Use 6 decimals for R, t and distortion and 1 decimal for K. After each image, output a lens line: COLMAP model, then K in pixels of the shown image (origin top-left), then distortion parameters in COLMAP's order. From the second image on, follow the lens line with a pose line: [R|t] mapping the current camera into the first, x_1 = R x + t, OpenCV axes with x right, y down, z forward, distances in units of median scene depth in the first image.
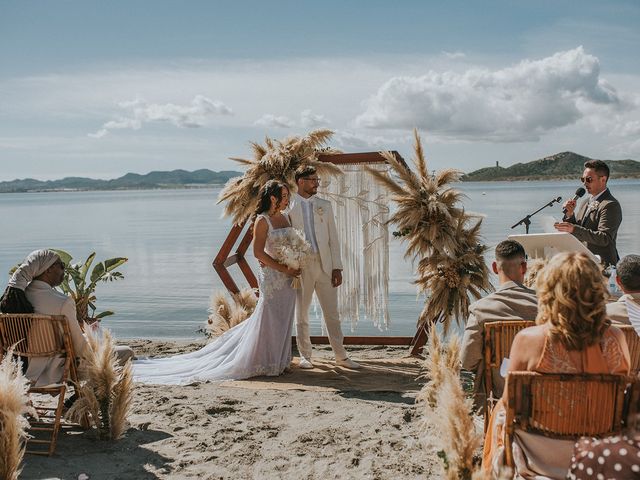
lens RADIAL K [[720.9, 0, 320.0], [0, 720.9, 240.0], [0, 0, 1]] dist [-0.020940, -0.006371]
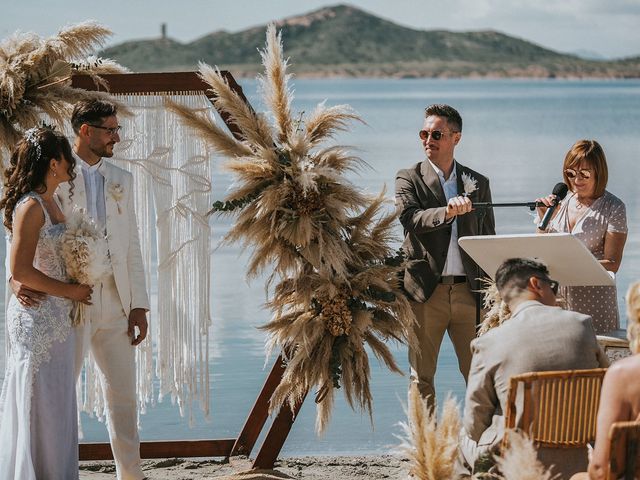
lens RADIAL K [[2014.7, 0, 320.0], [0, 2014.7, 240.0], [0, 0, 1]] dist [-0.073346, 0.298068]
pose [[0.946744, -0.003313, 0.321969, -0.297092], [0.002257, 0.999991, 0.003653, -0.008813], [-0.321978, -0.002732, 0.946743, -0.380635]]
